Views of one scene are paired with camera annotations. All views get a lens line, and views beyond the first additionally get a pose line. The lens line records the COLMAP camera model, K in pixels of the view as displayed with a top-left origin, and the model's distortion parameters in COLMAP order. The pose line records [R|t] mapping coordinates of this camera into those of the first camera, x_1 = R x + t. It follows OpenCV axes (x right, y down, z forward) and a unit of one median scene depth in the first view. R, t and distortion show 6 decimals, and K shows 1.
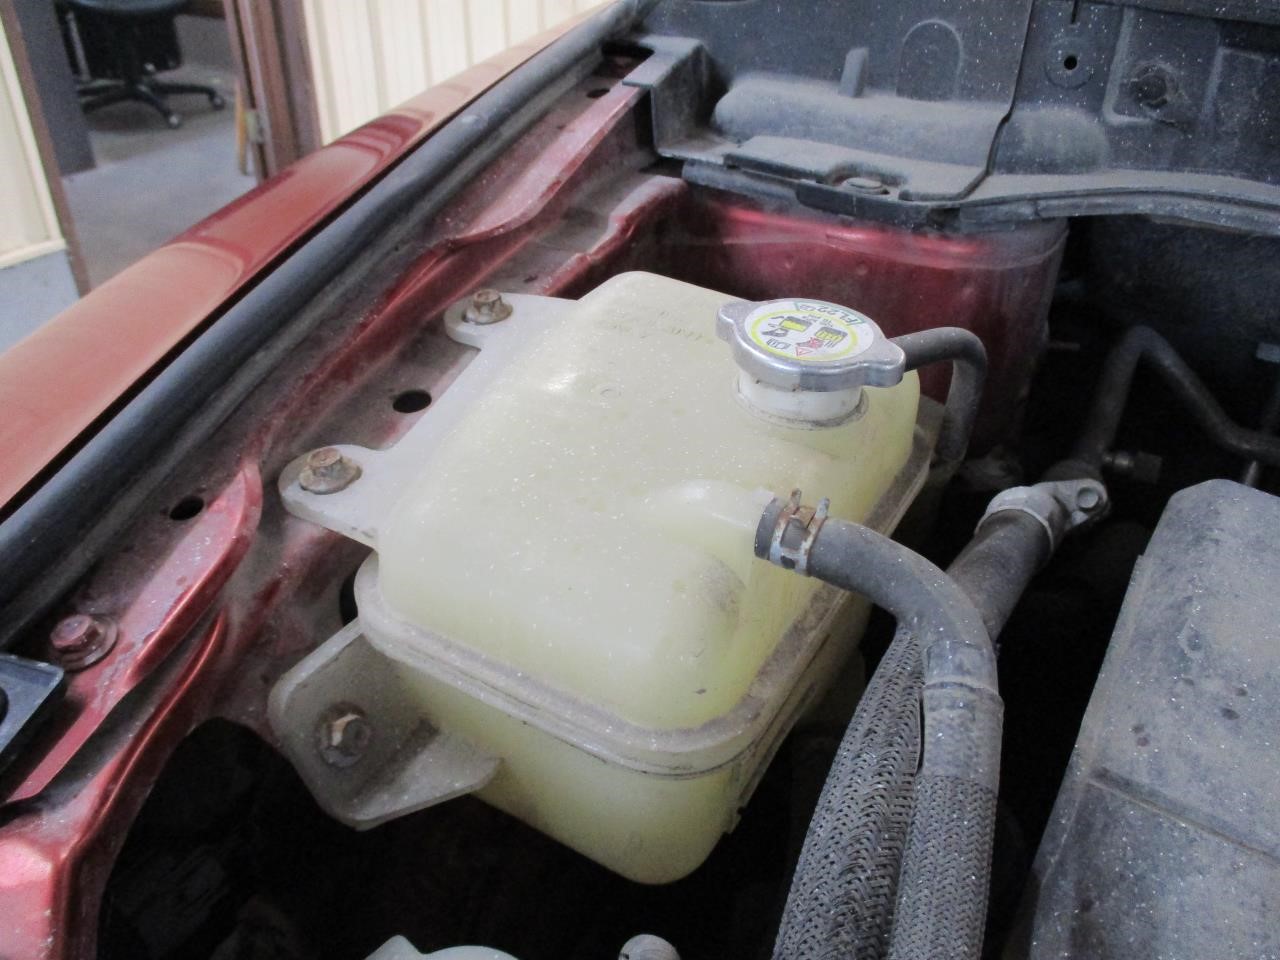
lens RADIAL K [[1033.7, 0, 644.4], [0, 1033.7, 439.3], [0, 0, 1]] dist [-0.010914, 0.001903]
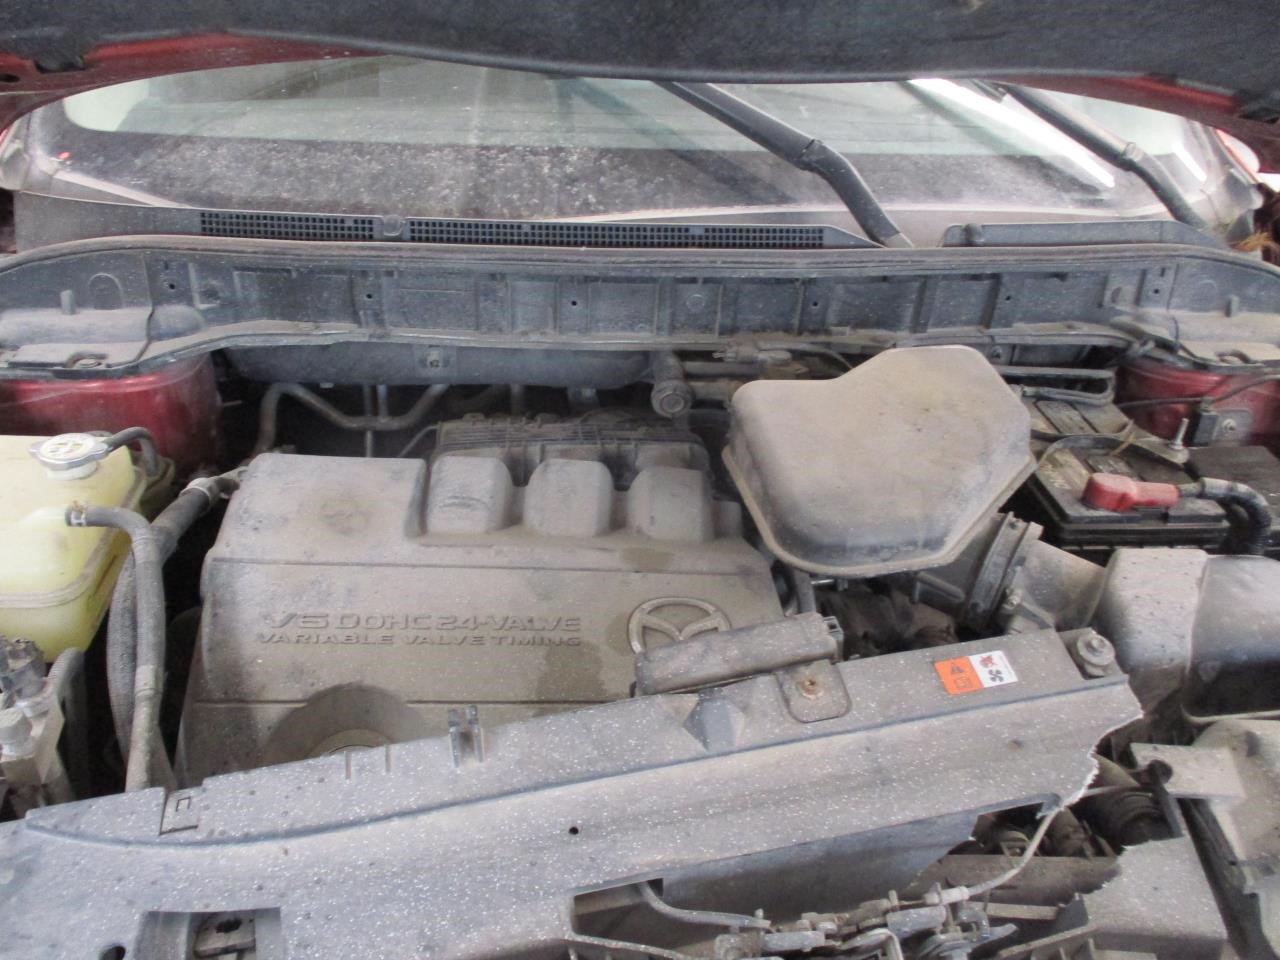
lens RADIAL K [[1033.7, 0, 644.4], [0, 1033.7, 439.3], [0, 0, 1]] dist [-0.010914, 0.001903]
pose [[0.794817, -0.275371, 0.540774, -0.061295], [0.284686, 0.956172, 0.068473, 0.079142], [-0.535929, 0.099527, 0.838376, -1.348911]]
